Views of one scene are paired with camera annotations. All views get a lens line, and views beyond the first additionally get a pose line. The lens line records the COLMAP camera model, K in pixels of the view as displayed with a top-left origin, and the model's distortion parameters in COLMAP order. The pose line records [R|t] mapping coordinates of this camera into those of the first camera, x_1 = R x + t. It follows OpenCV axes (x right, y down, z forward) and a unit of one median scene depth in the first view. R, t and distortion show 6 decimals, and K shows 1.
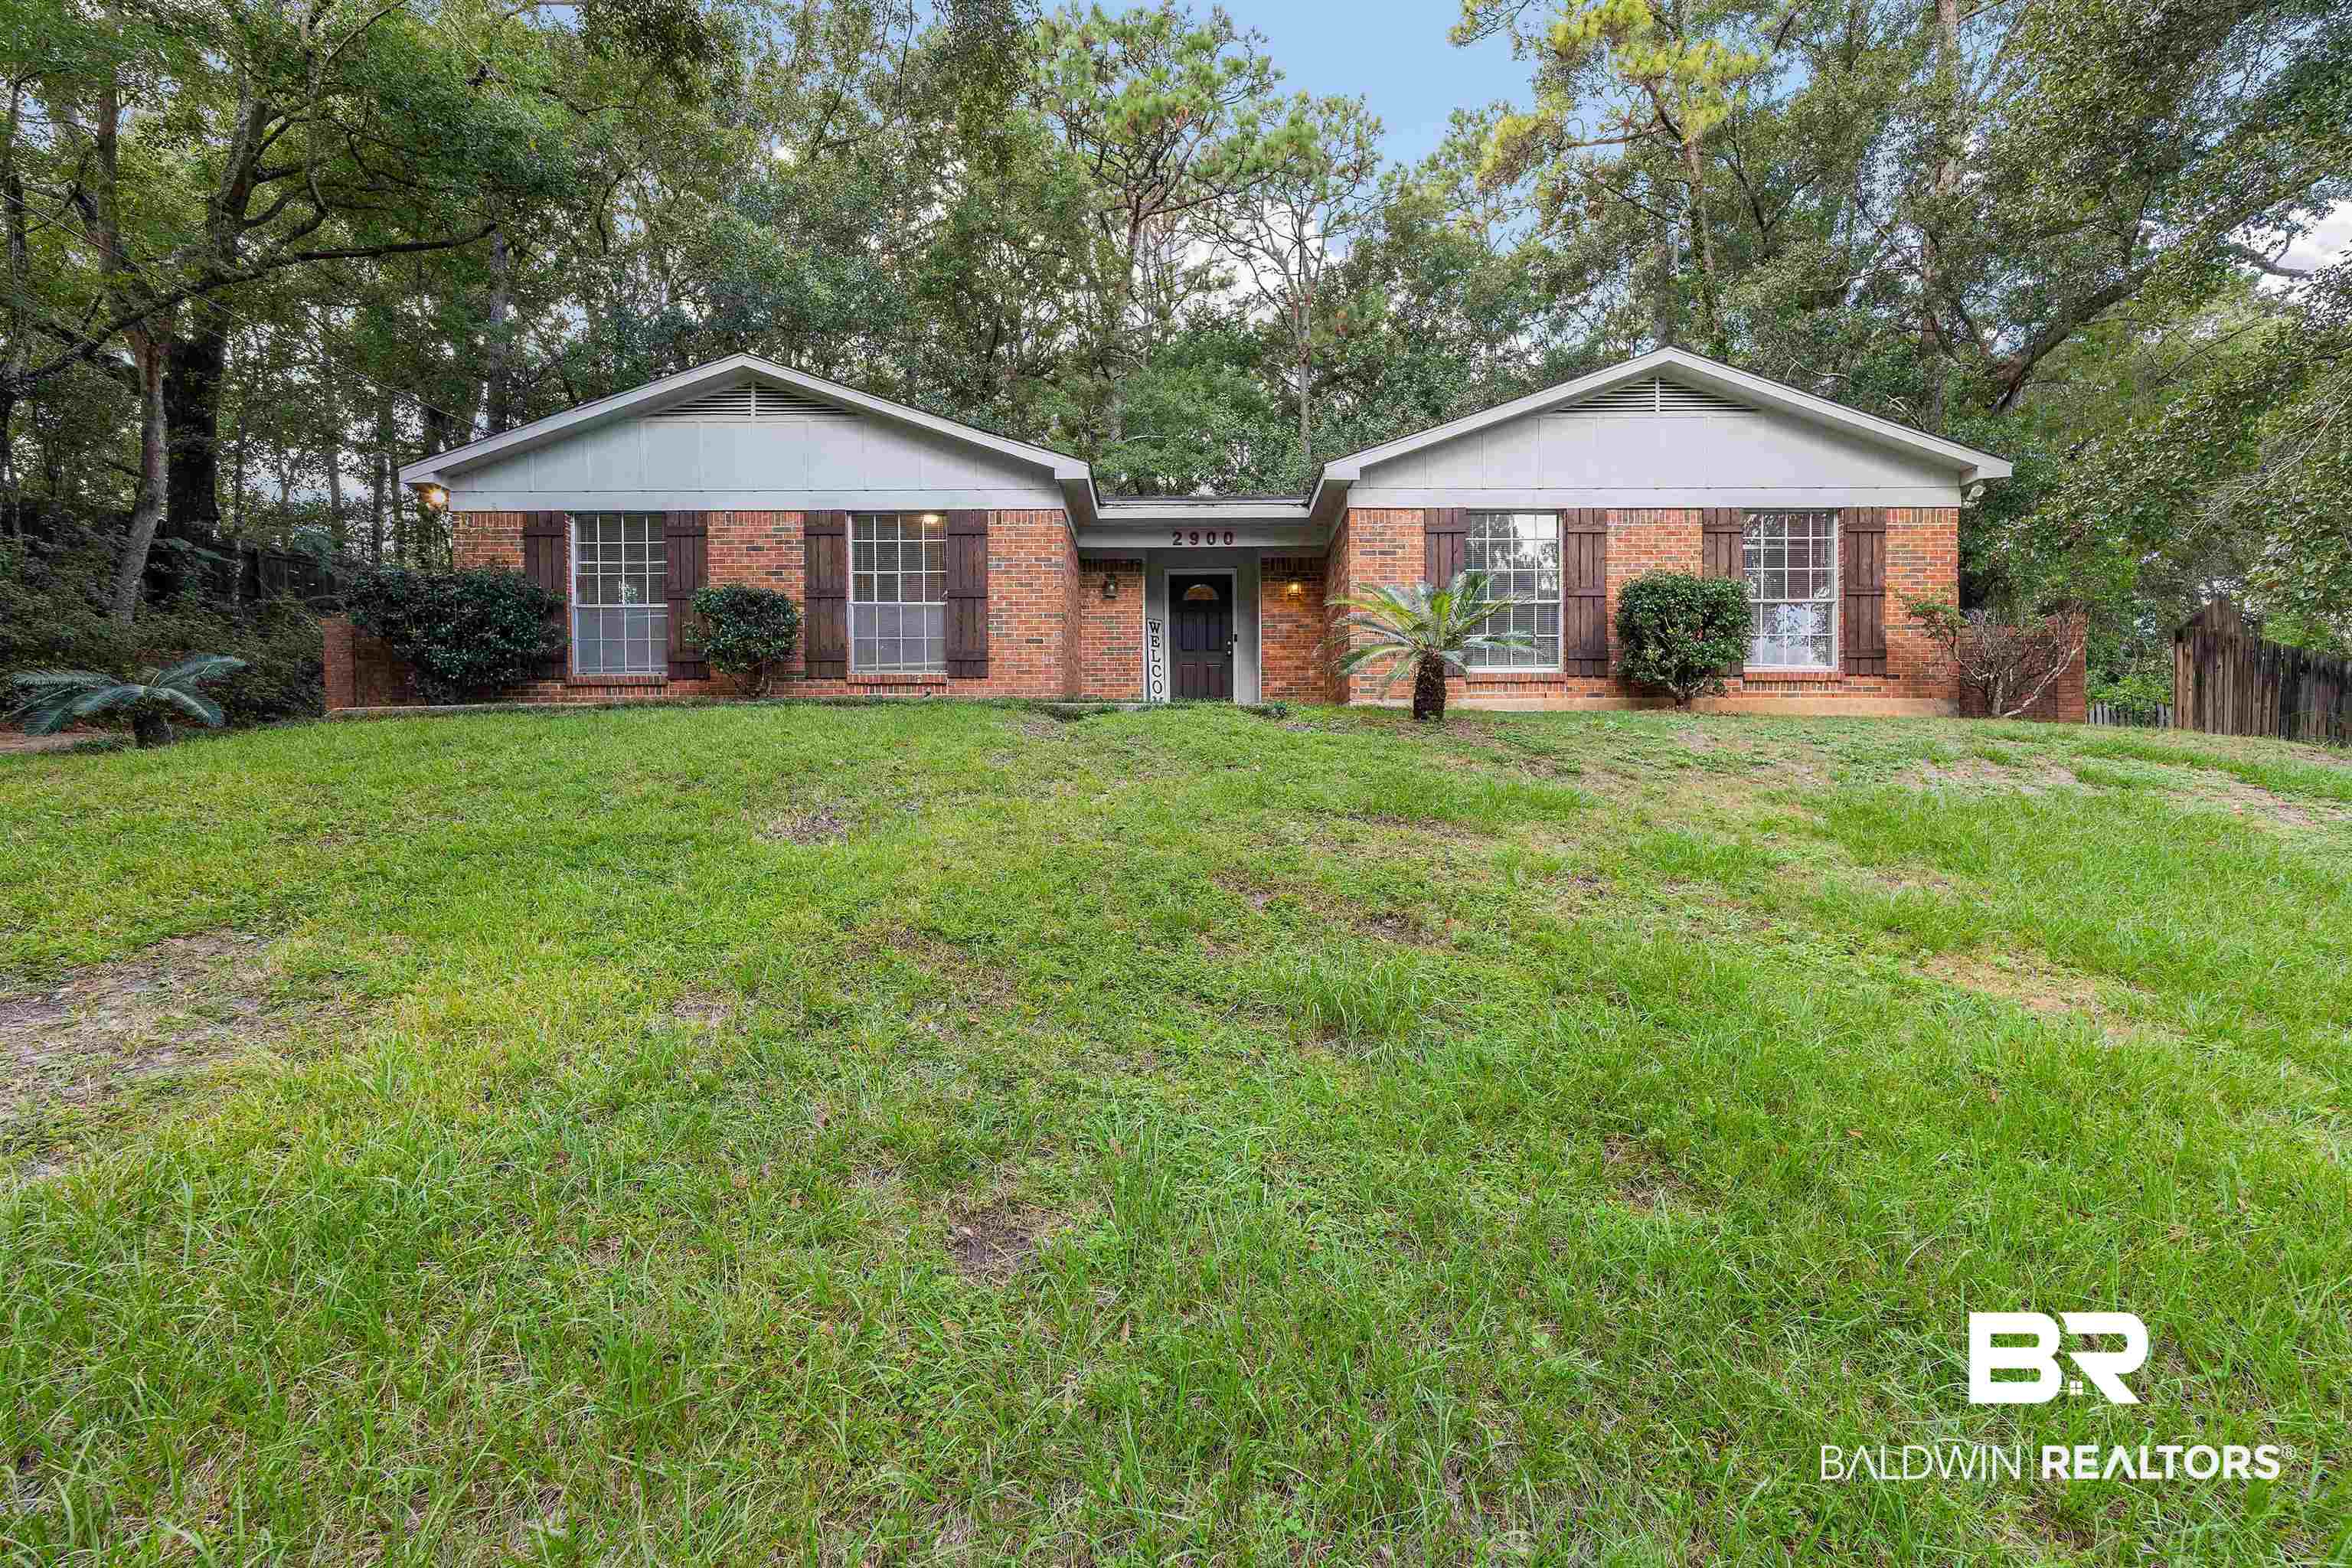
lens RADIAL K [[1029.5, 0, 1176.2], [0, 1029.5, 779.4], [0, 0, 1]] dist [-0.002114, 0.000070]
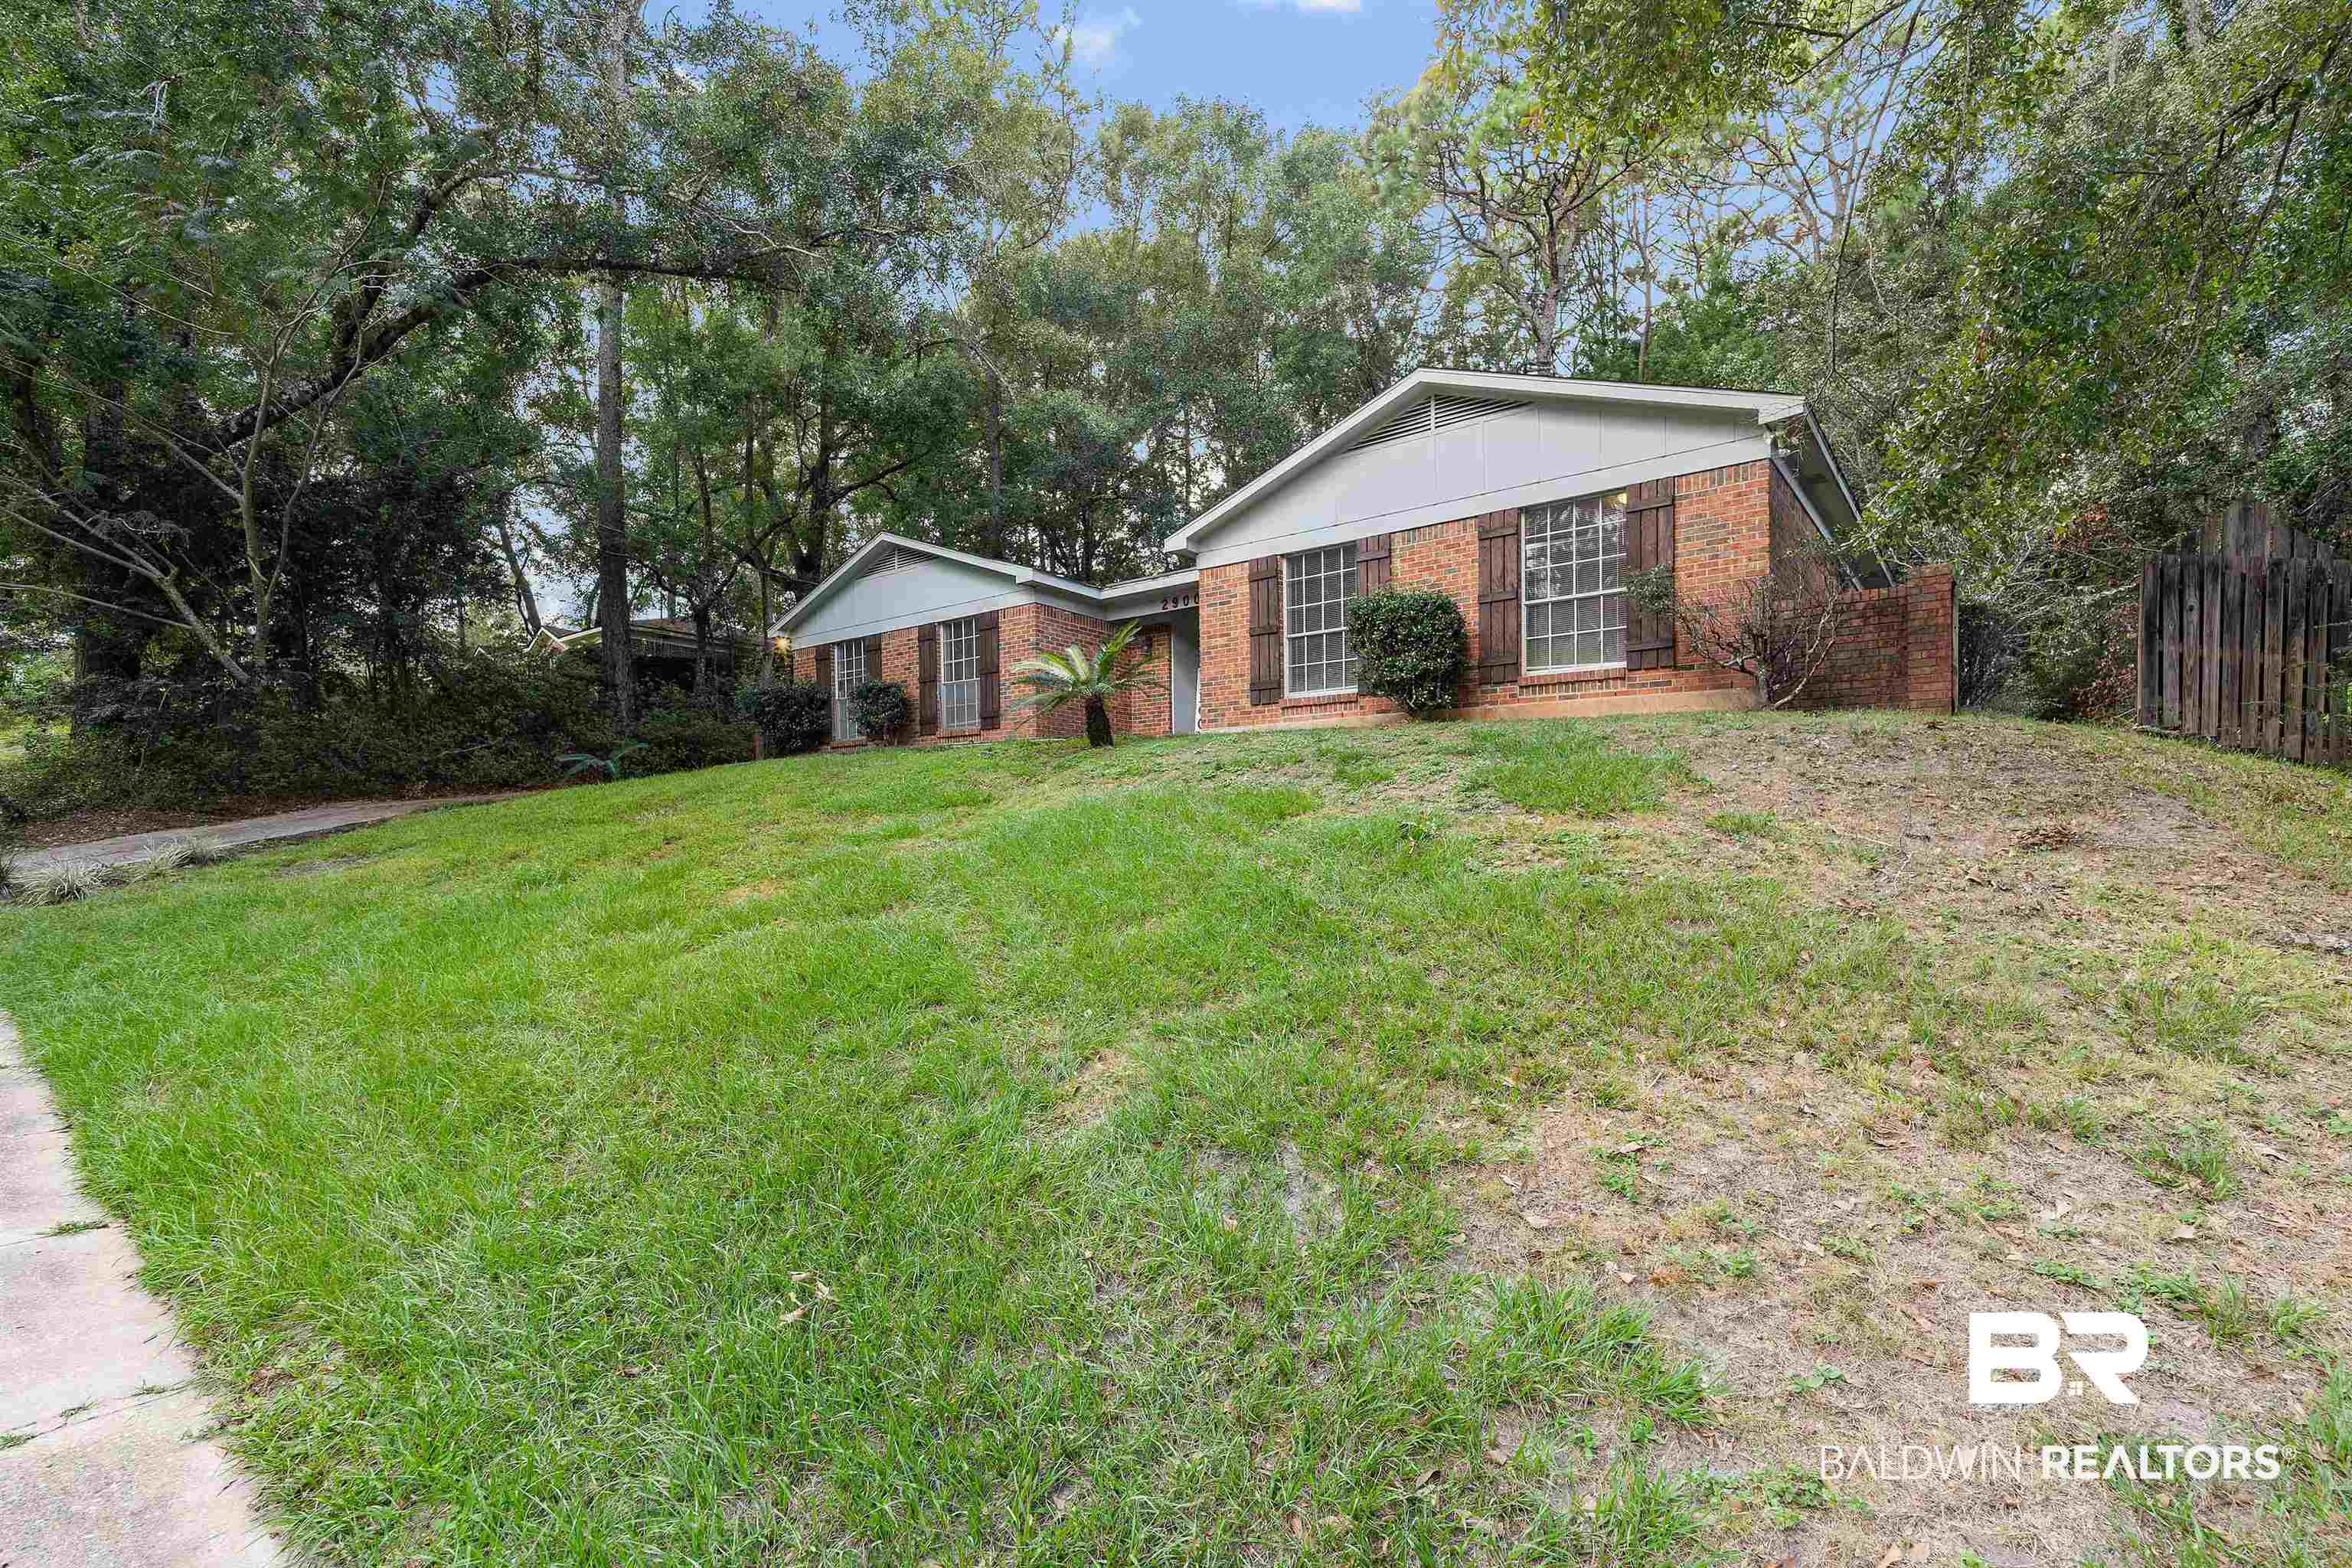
lens RADIAL K [[1029.5, 0, 1170.5], [0, 1029.5, 804.7], [0, 0, 1]] dist [-0.002114, 0.000070]
pose [[0.782482, -0.012866, -0.622541, 0.881589], [0.029187, 0.999445, 0.016029, -0.008785], [0.621989, -0.030713, 0.782423, 0.027702]]
